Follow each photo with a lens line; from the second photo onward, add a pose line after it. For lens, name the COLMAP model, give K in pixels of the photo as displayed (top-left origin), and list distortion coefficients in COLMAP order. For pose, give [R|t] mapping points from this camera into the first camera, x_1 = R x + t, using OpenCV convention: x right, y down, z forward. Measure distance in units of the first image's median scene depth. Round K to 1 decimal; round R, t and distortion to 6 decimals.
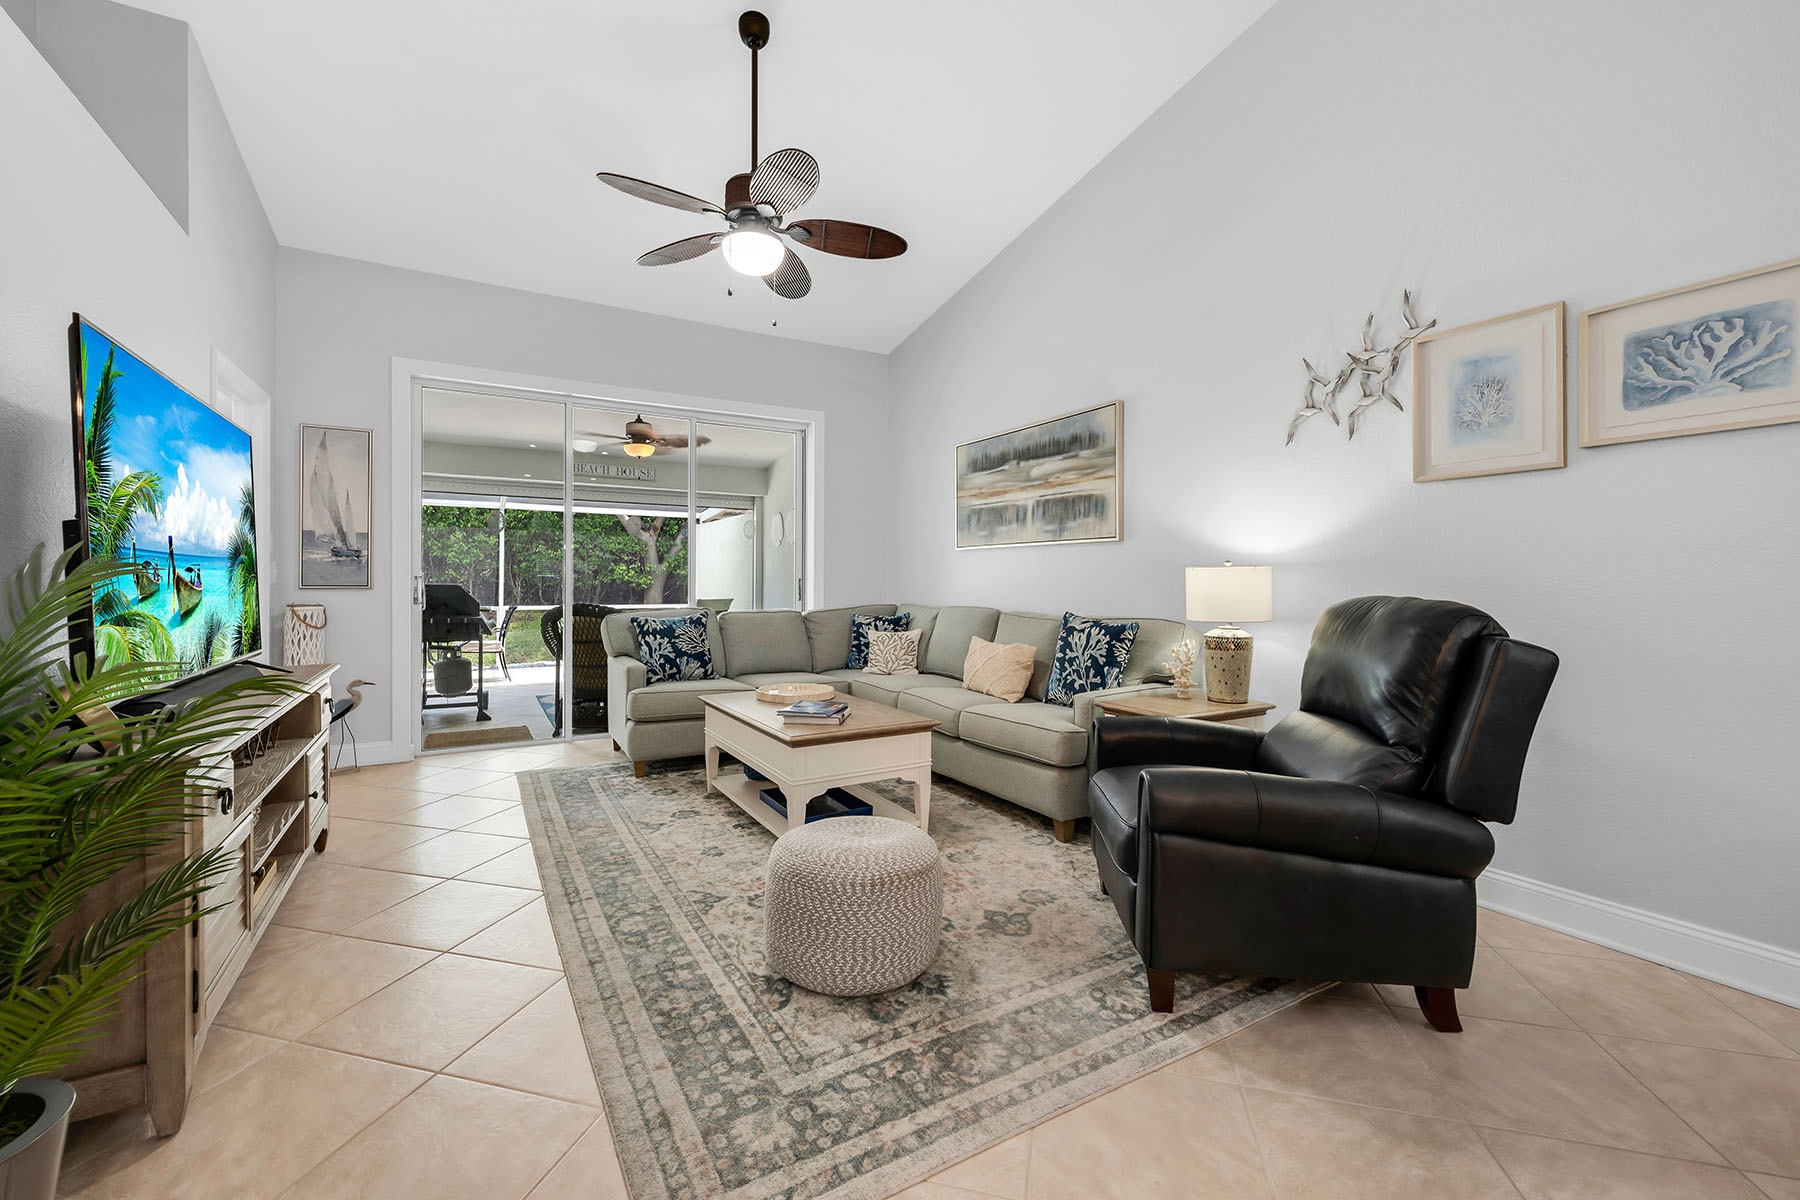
lens RADIAL K [[720.5, 0, 892.2], [0, 720.5, 584.0], [0, 0, 1]] dist [-0.002035, 0.001025]
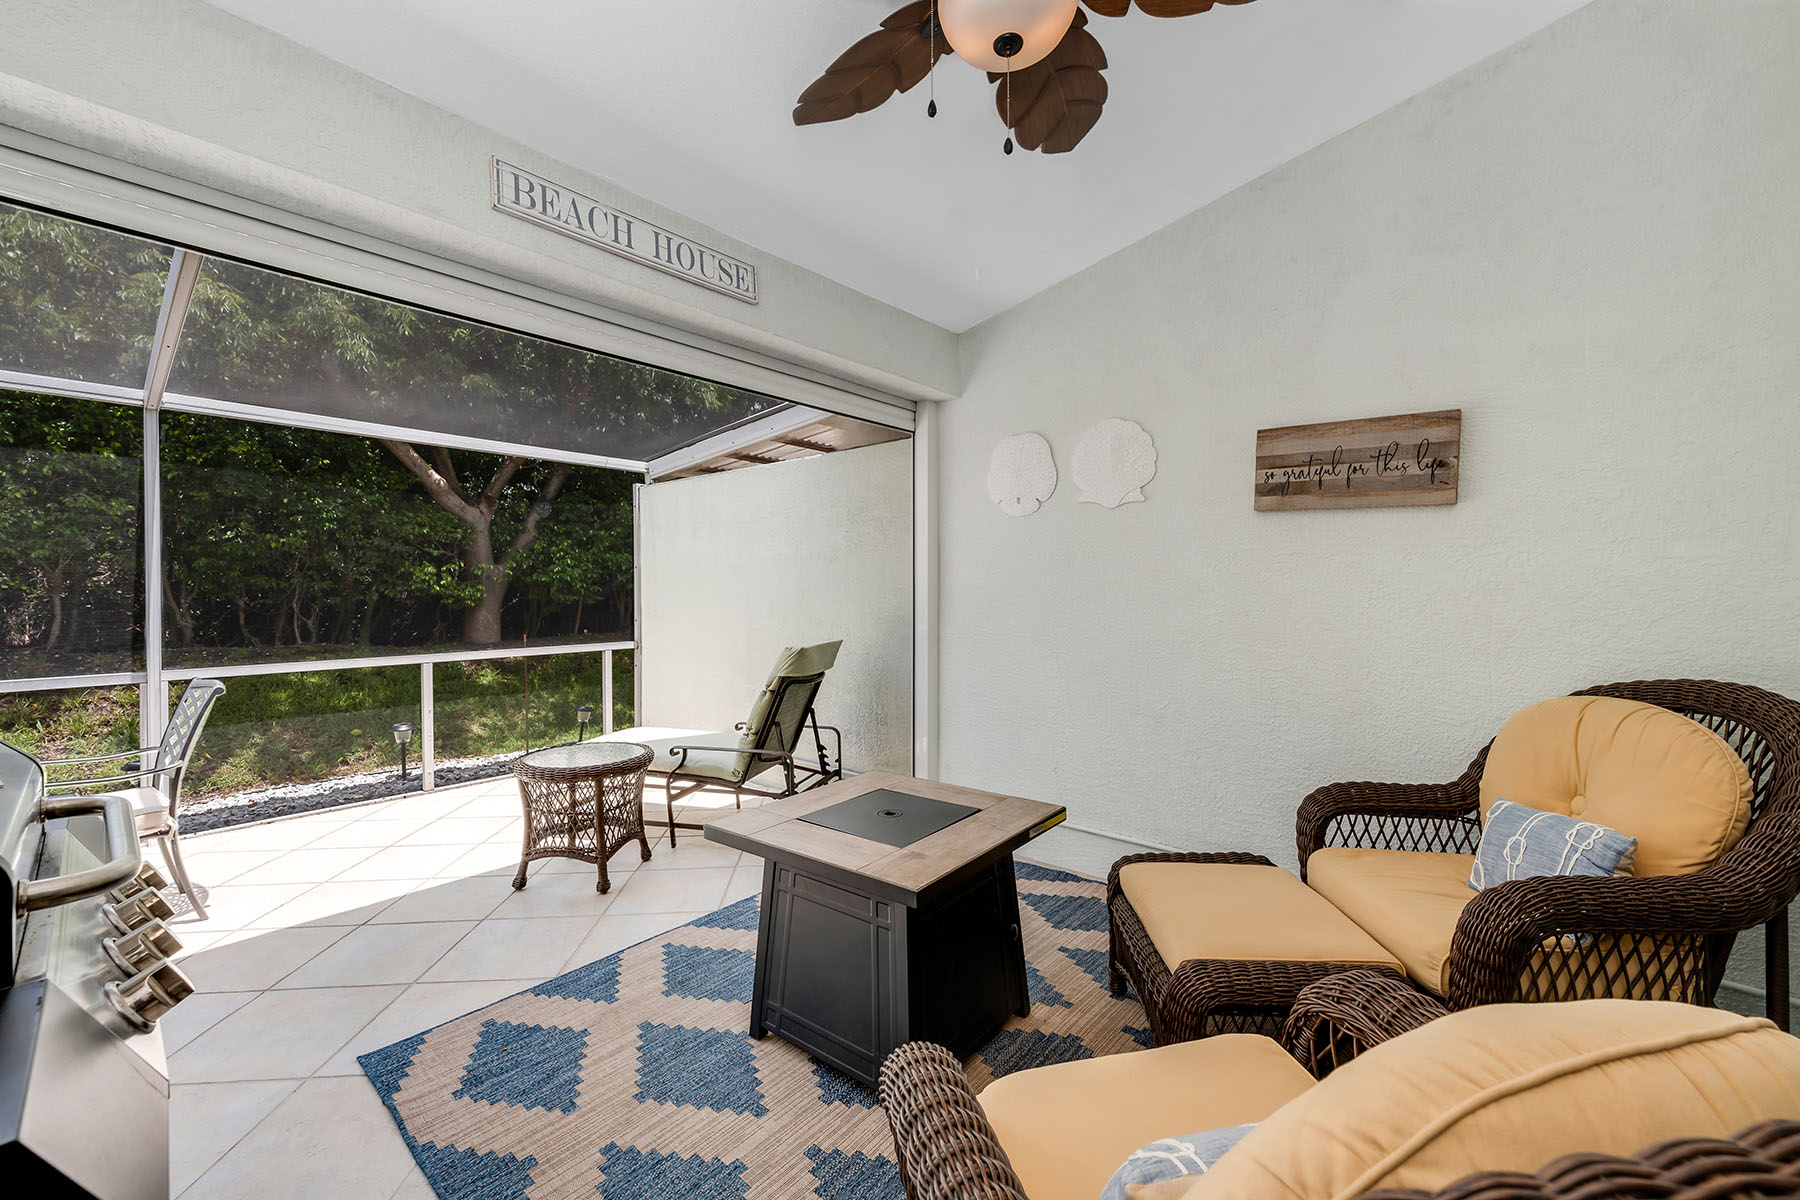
lens RADIAL K [[720.5, 0, 895.5], [0, 720.5, 585.8], [0, 0, 1]] dist [-0.002035, 0.001025]
pose [[0.949301, -0.006302, 0.314305, -0.740668], [0.007146, 0.999973, -0.001531, -0.026040], [-0.314287, 0.003699, 0.949321, 1.324060]]
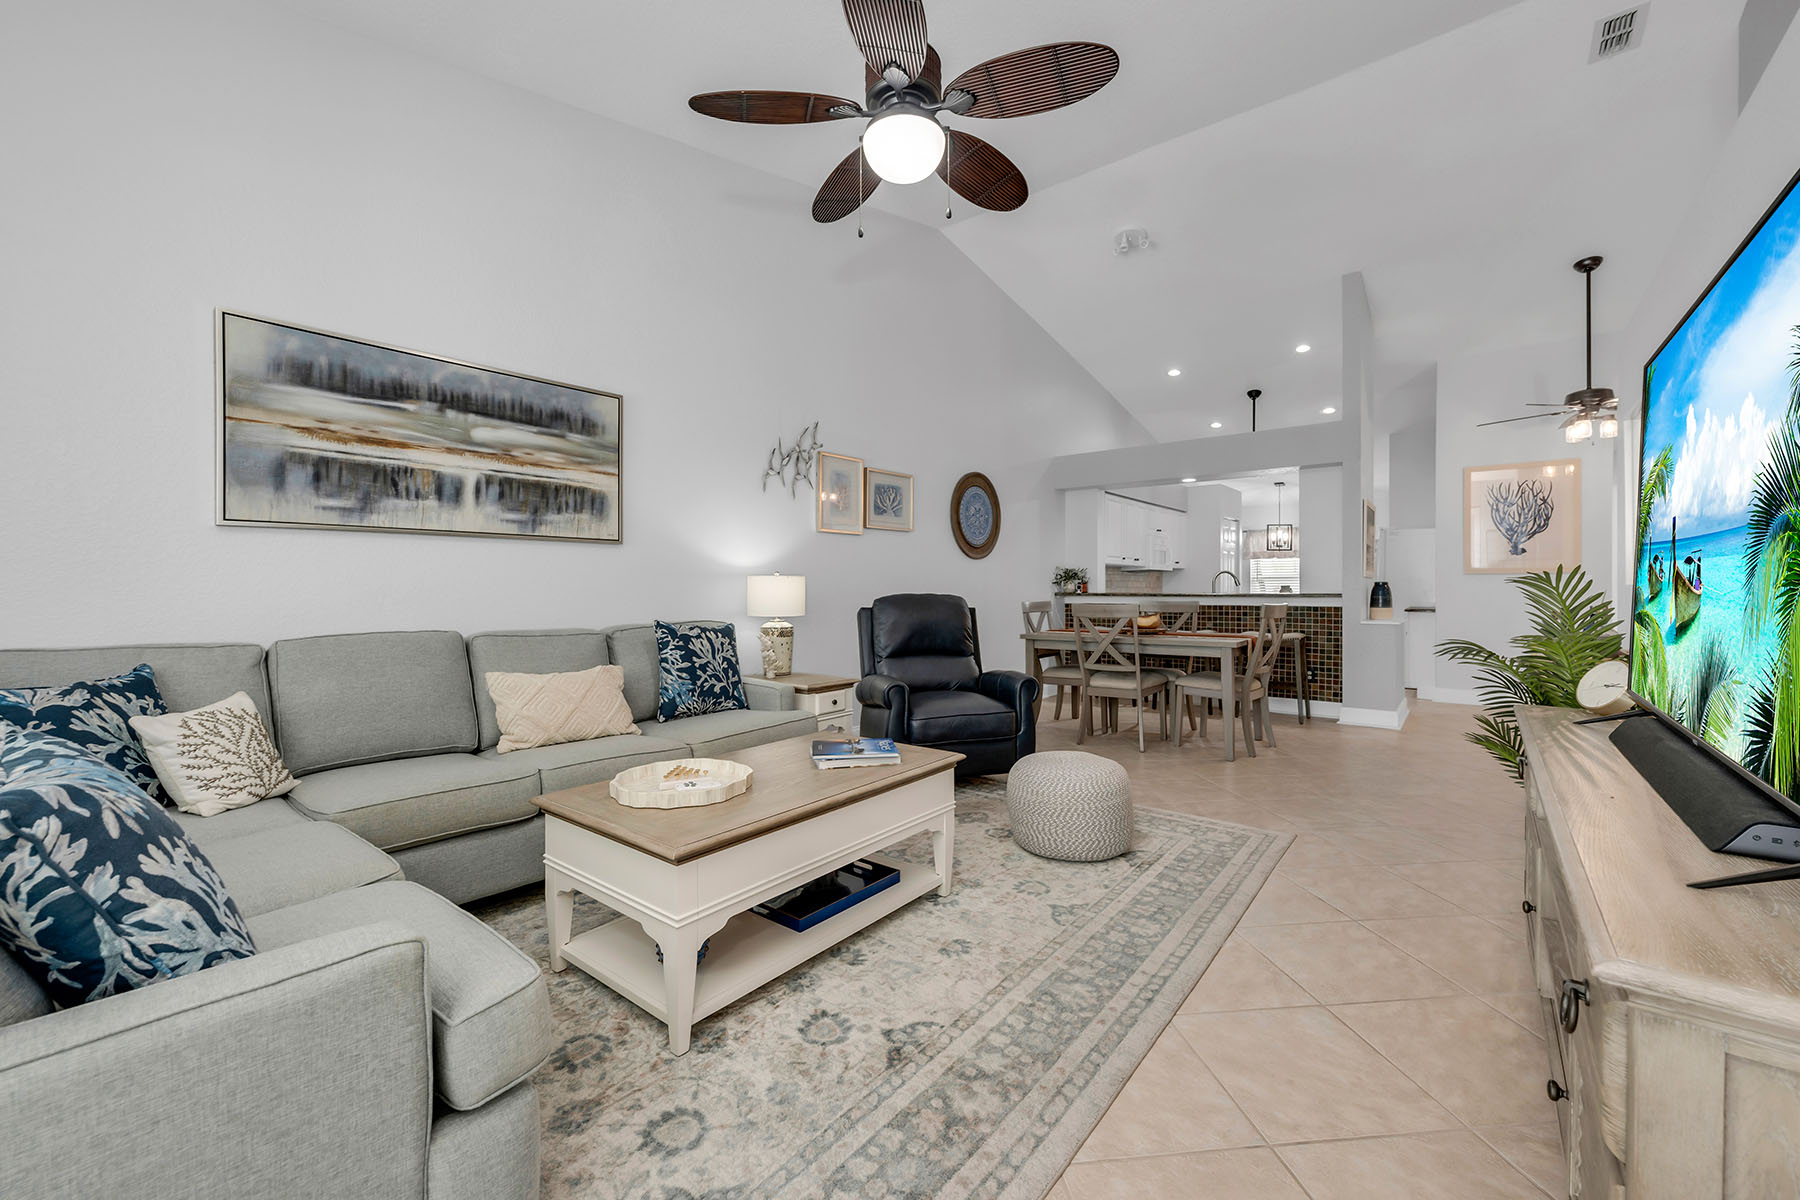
lens RADIAL K [[720.5, 0, 892.8], [0, 720.5, 593.2], [0, 0, 1]] dist [-0.002035, 0.001025]
pose [[-0.347444, -0.008191, 0.937665, -0.673235], [0.007412, 0.999907, 0.011481, -0.004136], [-0.937671, 0.010939, -0.347351, 0.959793]]
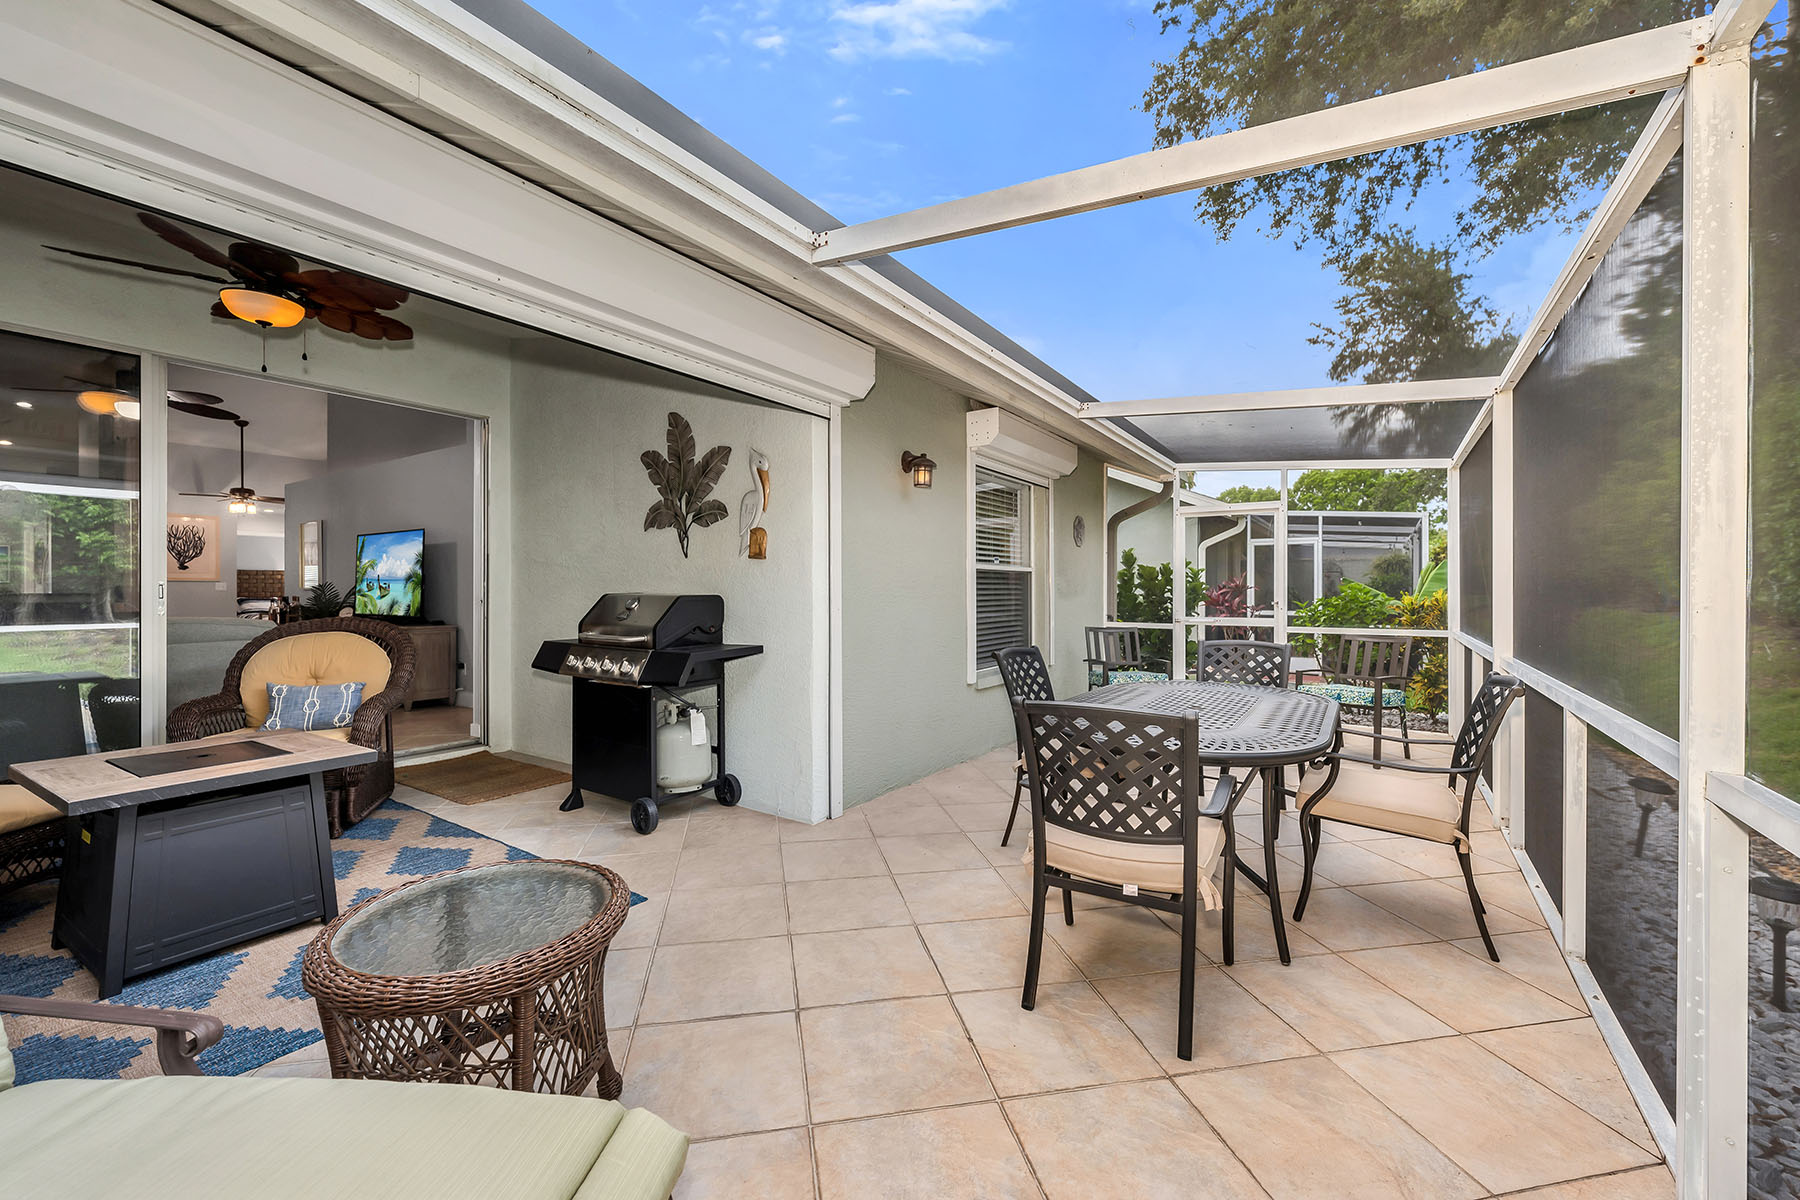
lens RADIAL K [[713.9, 0, 891.7], [0, 713.9, 590.0], [0, 0, 1]] dist [0.000105, -0.000110]
pose [[-0.898353, -0.002984, -0.439265, -0.840755], [-0.004821, 0.999984, 0.003068, -0.006527], [0.439249, 0.004874, -0.898352, 2.609913]]
